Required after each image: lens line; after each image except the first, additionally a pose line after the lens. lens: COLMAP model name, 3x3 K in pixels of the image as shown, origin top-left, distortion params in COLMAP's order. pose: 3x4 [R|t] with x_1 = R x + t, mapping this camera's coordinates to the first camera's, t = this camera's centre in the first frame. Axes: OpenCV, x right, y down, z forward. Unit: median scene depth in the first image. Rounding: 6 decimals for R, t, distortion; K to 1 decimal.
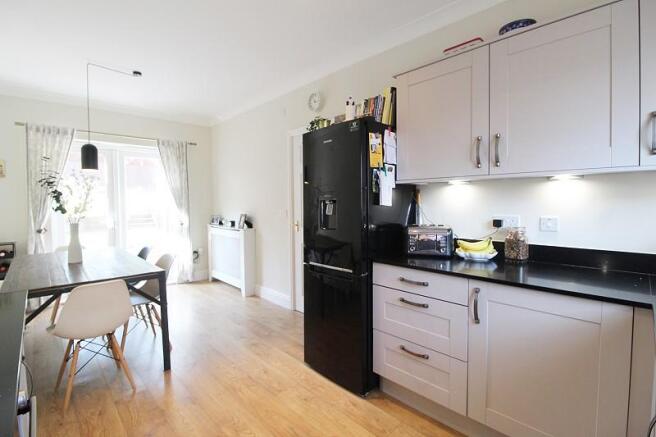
lens RADIAL K [[303.5, 0, 330.0], [0, 303.5, 208.2], [0, 0, 1]] dist [0.002284, -0.015533]
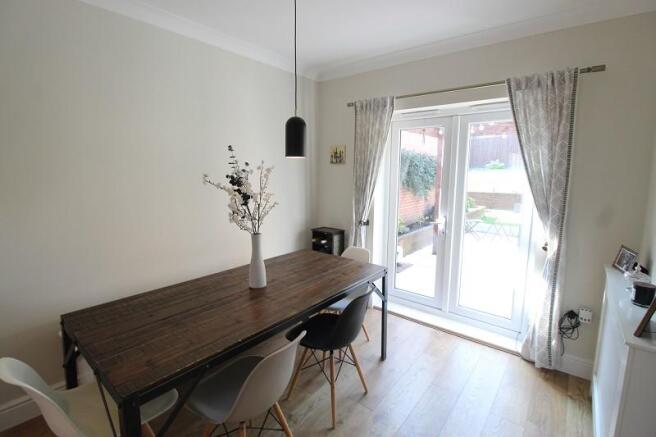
lens RADIAL K [[303.5, 0, 330.0], [0, 303.5, 208.2], [0, 0, 1]] dist [0.002284, -0.015533]
pose [[0.122207, 0.132621, -0.983604, -0.068003], [-0.035339, 0.990985, 0.129225, -0.066926], [0.991875, 0.018968, 0.125792, 0.646381]]
